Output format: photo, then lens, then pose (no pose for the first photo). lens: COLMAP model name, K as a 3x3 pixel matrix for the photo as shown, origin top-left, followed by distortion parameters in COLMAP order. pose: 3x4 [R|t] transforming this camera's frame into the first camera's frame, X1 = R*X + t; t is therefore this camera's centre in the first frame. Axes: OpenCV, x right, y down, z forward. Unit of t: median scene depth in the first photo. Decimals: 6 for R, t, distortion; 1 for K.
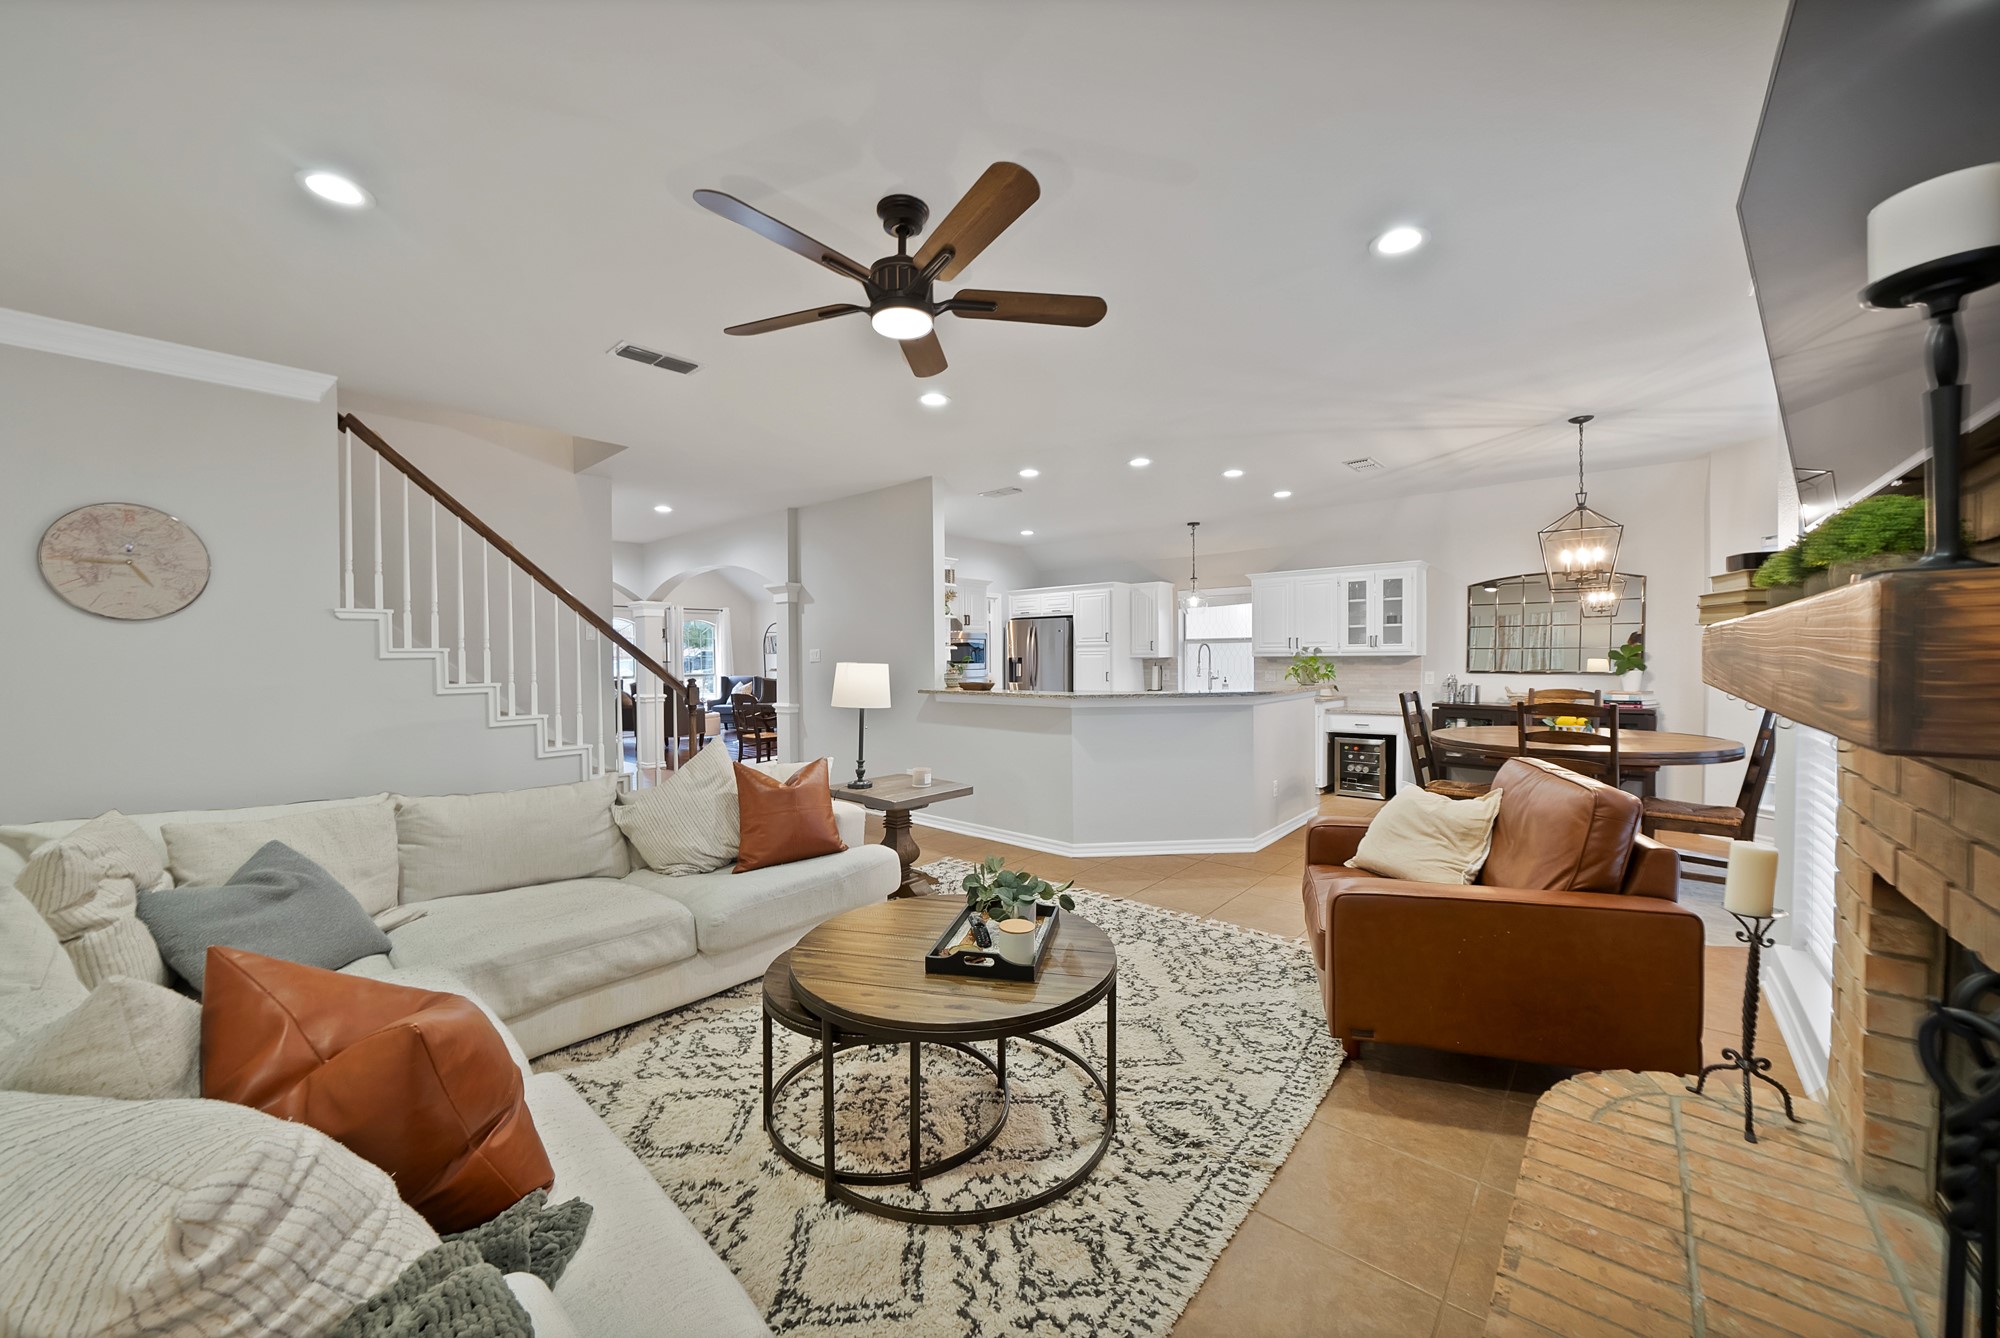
lens RADIAL K [[733.7, 0, 992.5], [0, 733.7, 675.7], [0, 0, 1]] dist [-0.020490, 0.000343]
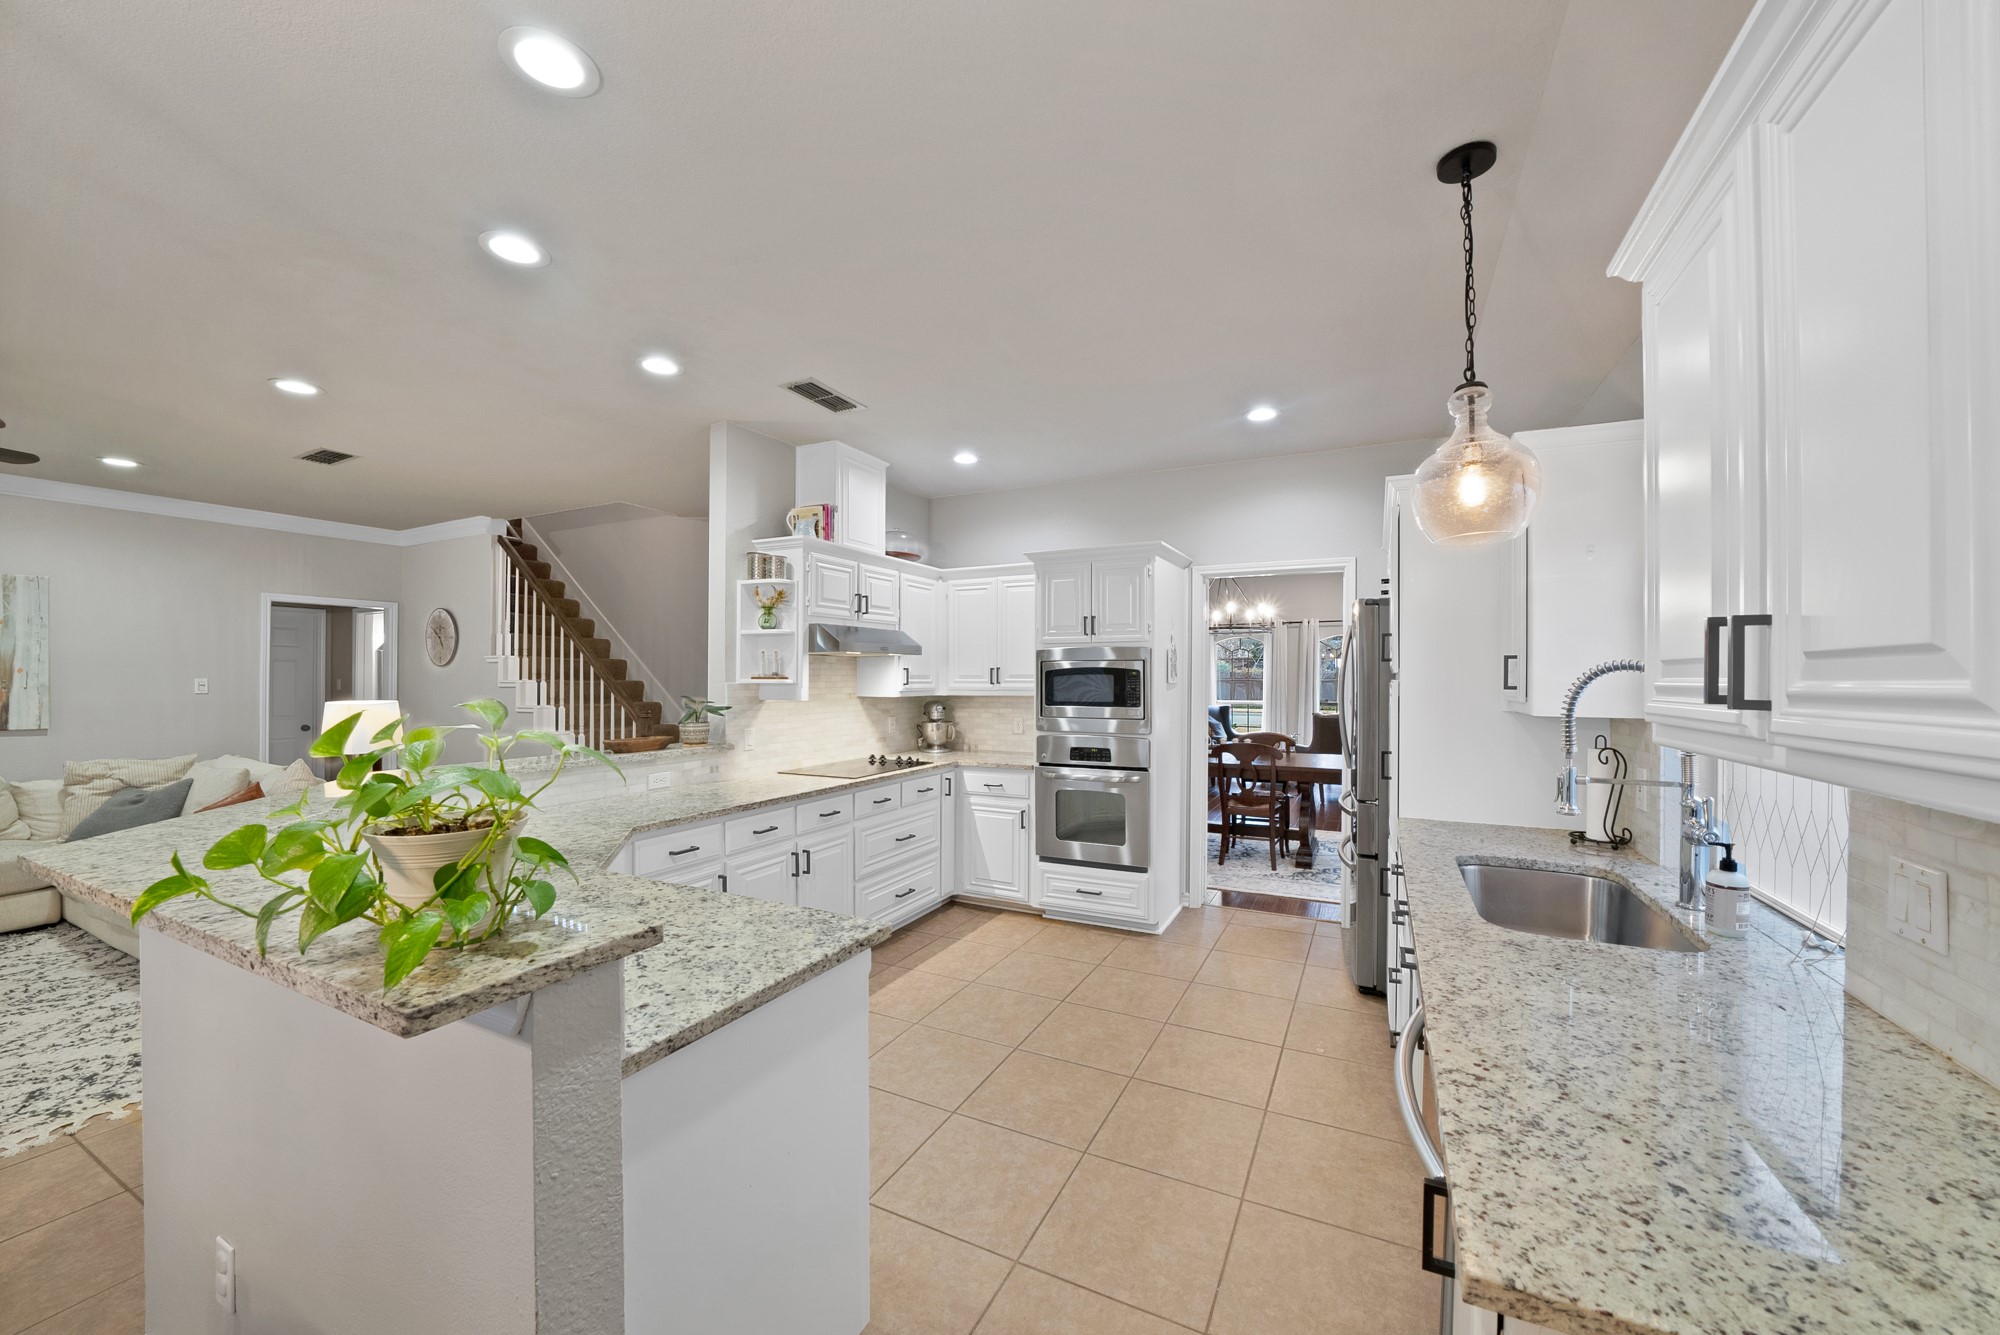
lens RADIAL K [[730.3, 0, 1010.3], [0, 730.3, 674.6], [0, 0, 1]] dist [-0.014590, 0.000433]
pose [[0.252752, 0.004265, -0.967522, 0.553261], [-0.027073, 0.999630, -0.002666, -0.043692], [0.967152, 0.026867, 0.252773, 0.962427]]
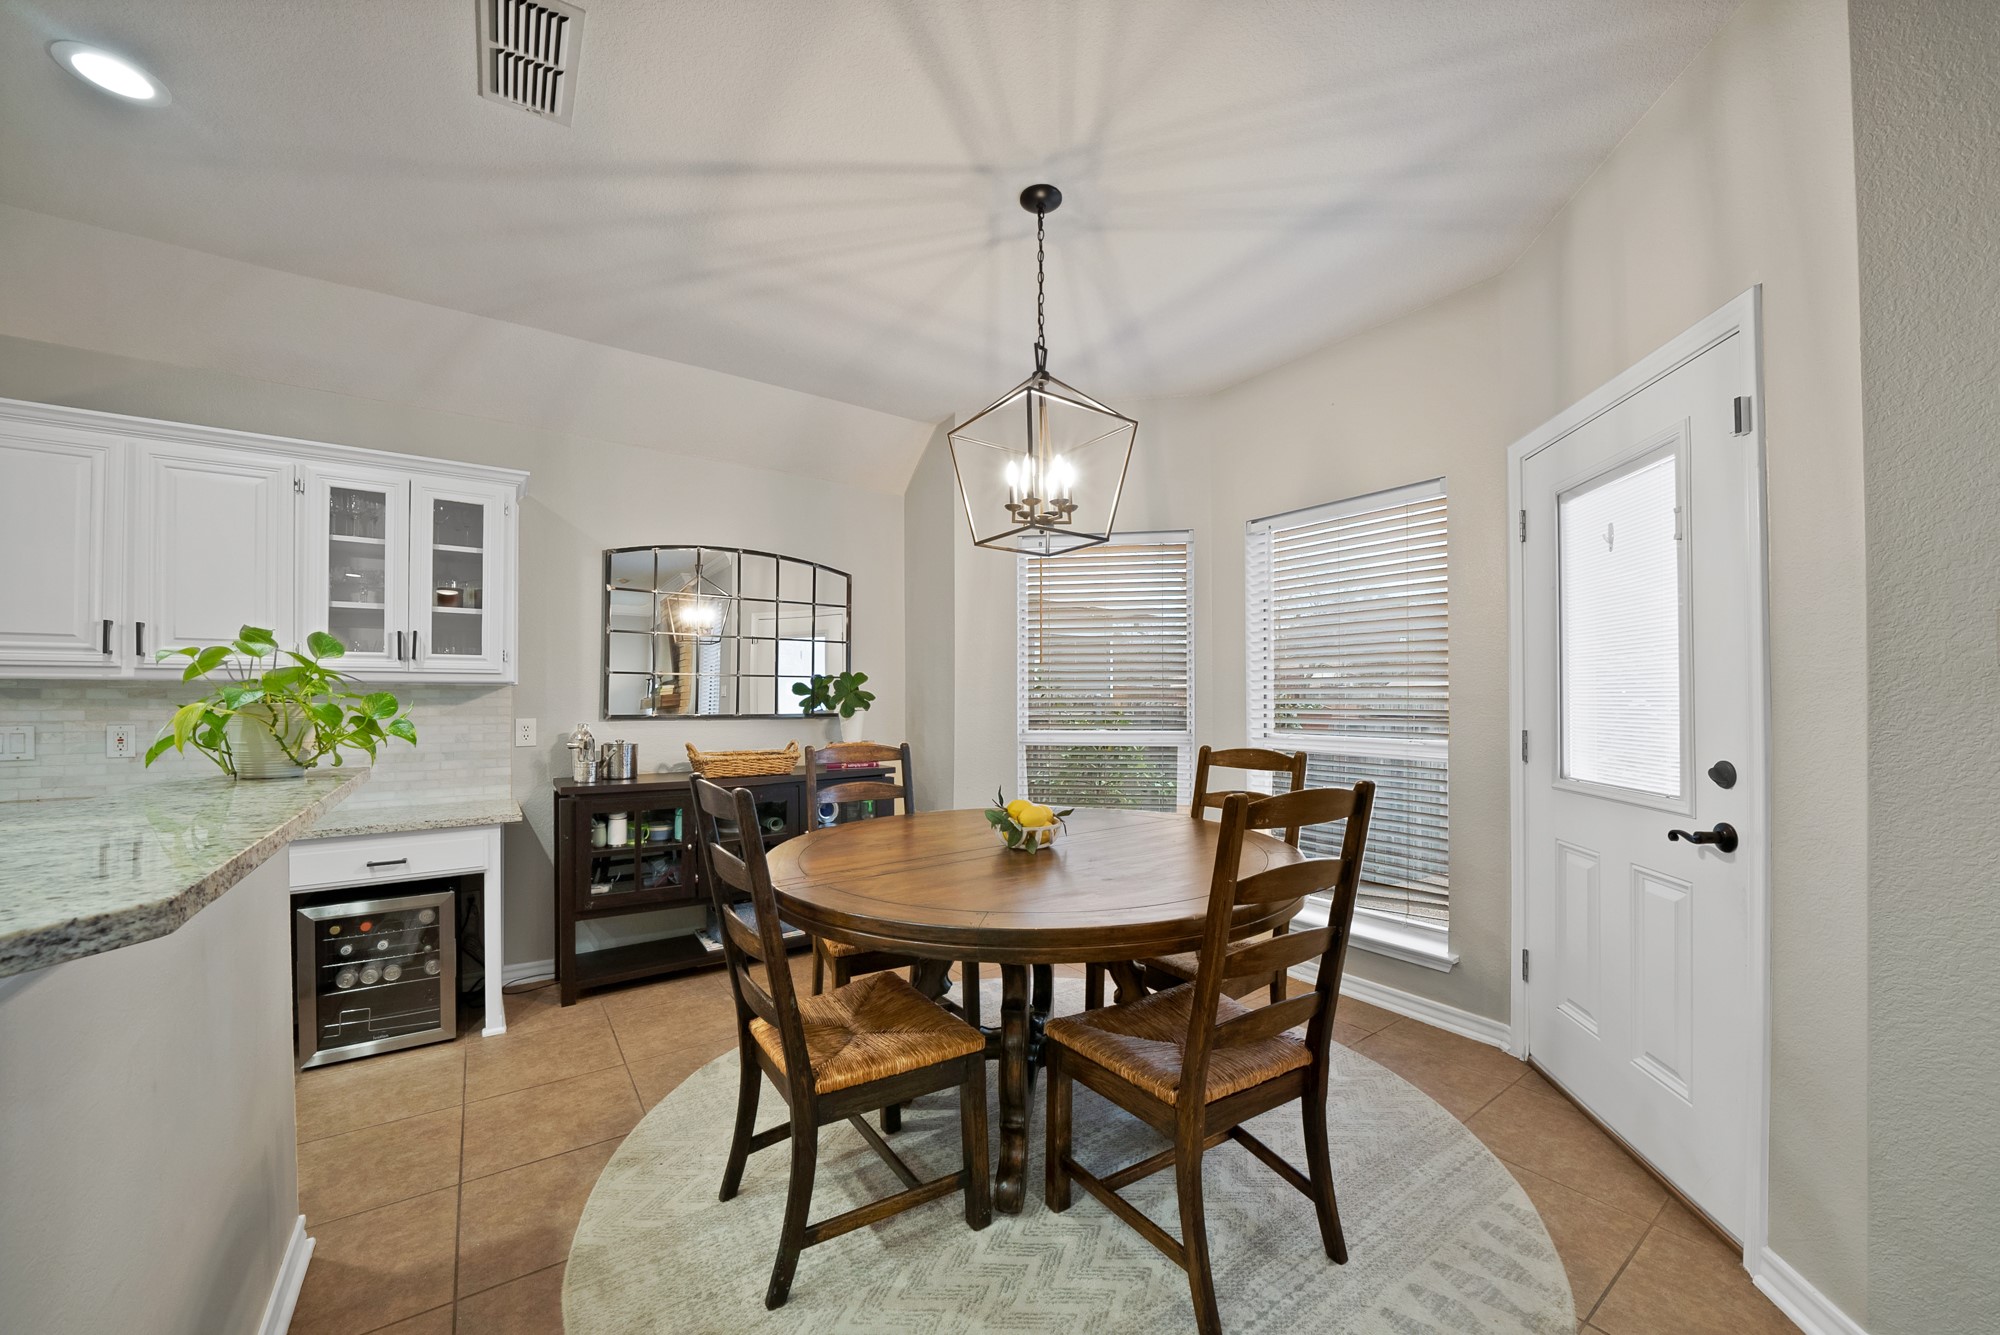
lens RADIAL K [[735.2, 0, 1005.3], [0, 735.2, 693.2], [0, 0, 1]] dist [-0.022514, 0.000389]
pose [[0.226292, 0.018367, 0.973886, 0.219408], [0.026002, 0.999352, -0.024889, -0.002466], [-0.973712, 0.030955, 0.225668, 0.620057]]
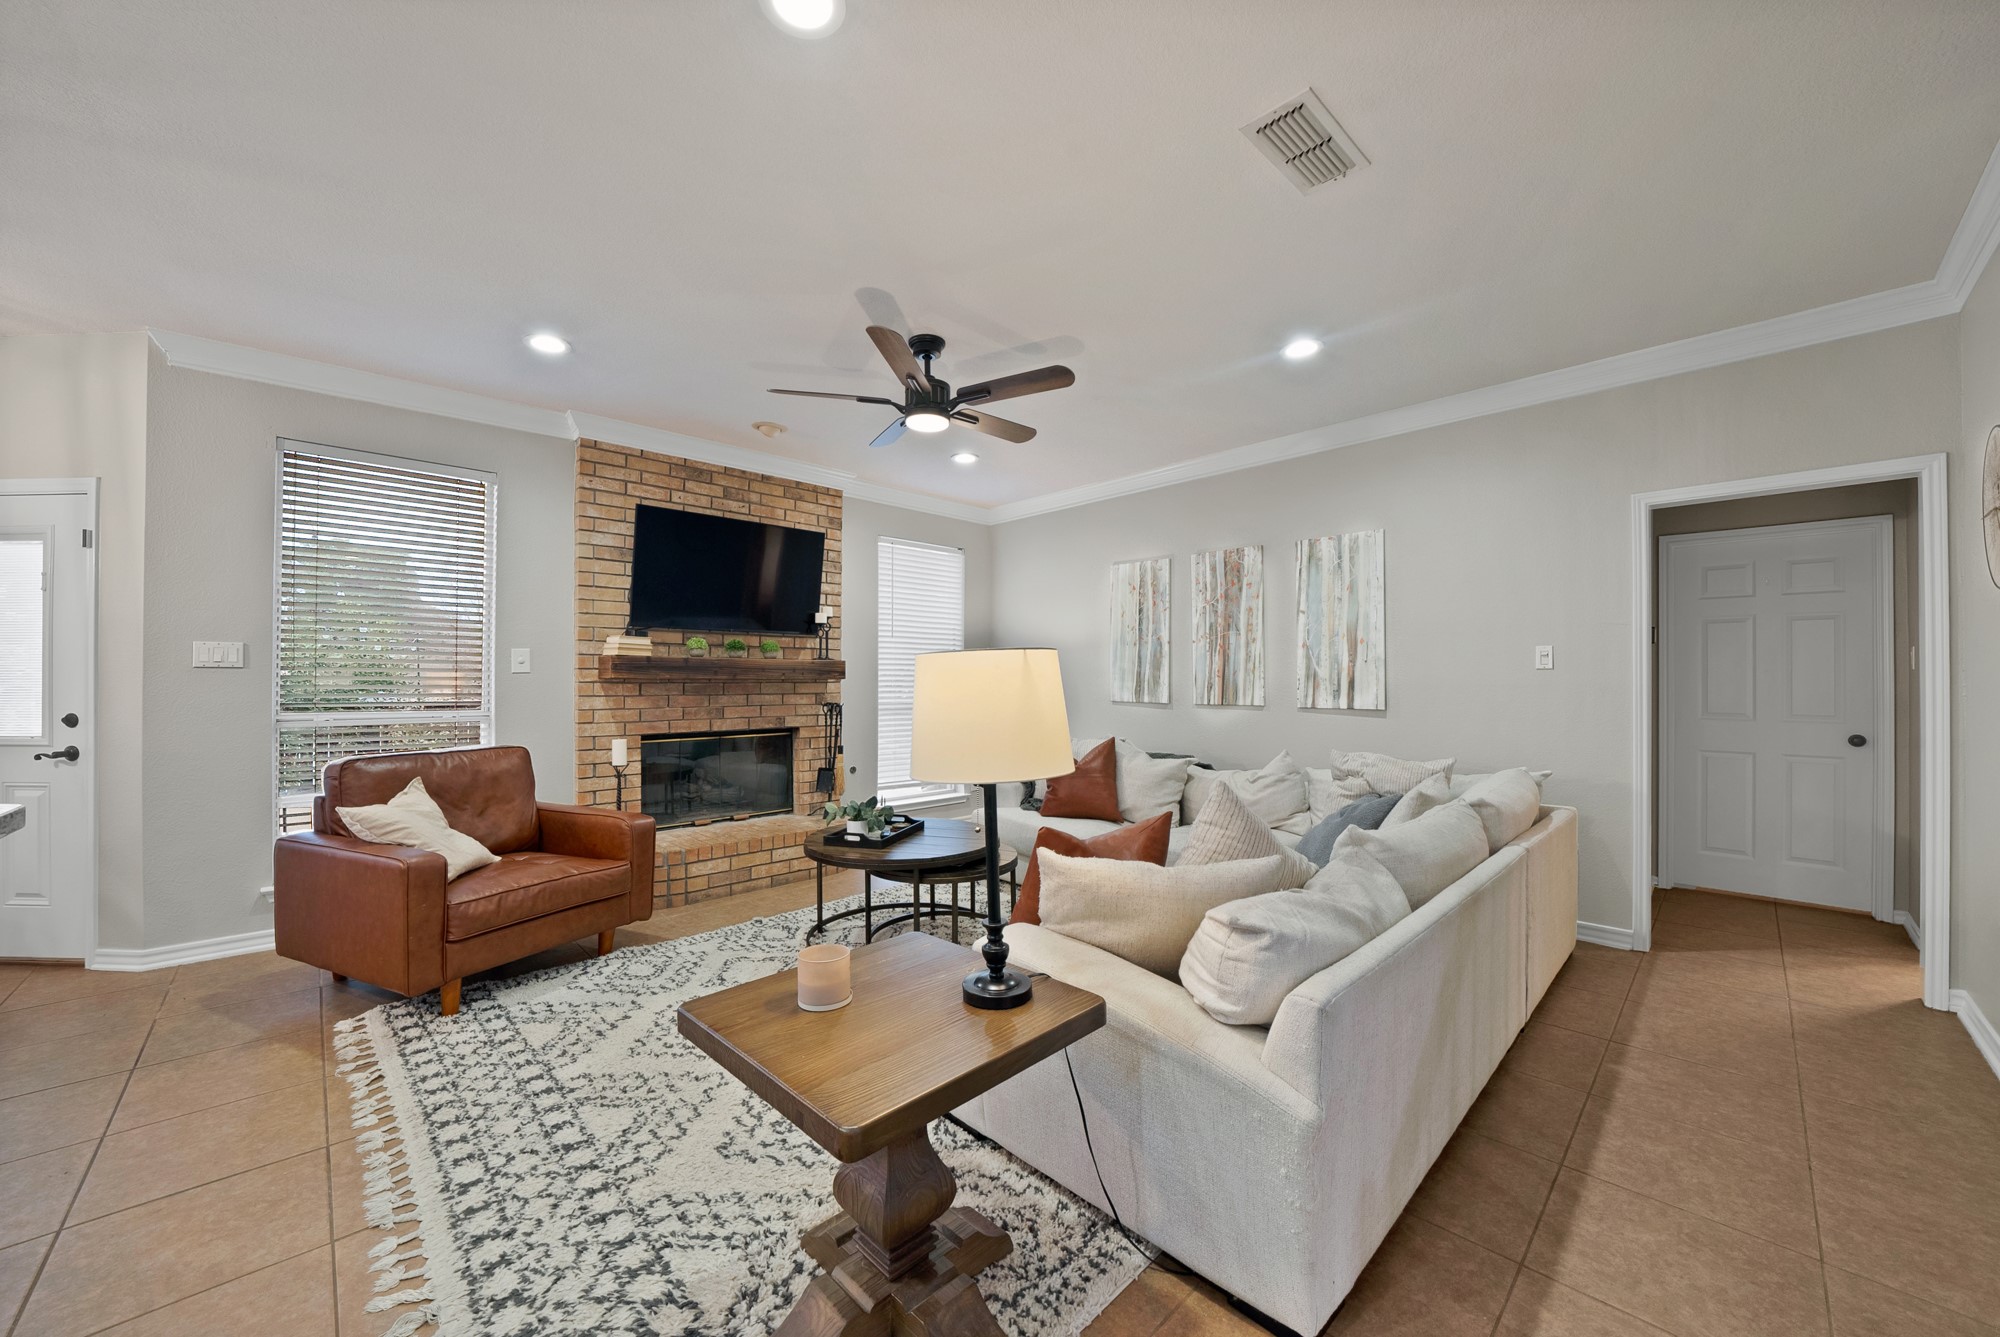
lens RADIAL K [[733.7, 0, 992.5], [0, 733.7, 675.2], [0, 0, 1]] dist [-0.020490, 0.000343]
pose [[-0.995614, 0.009578, 0.093069, -0.132652], [0.011263, 0.999782, 0.017592, -0.007520], [-0.092880, 0.018563, -0.995504, 0.844172]]
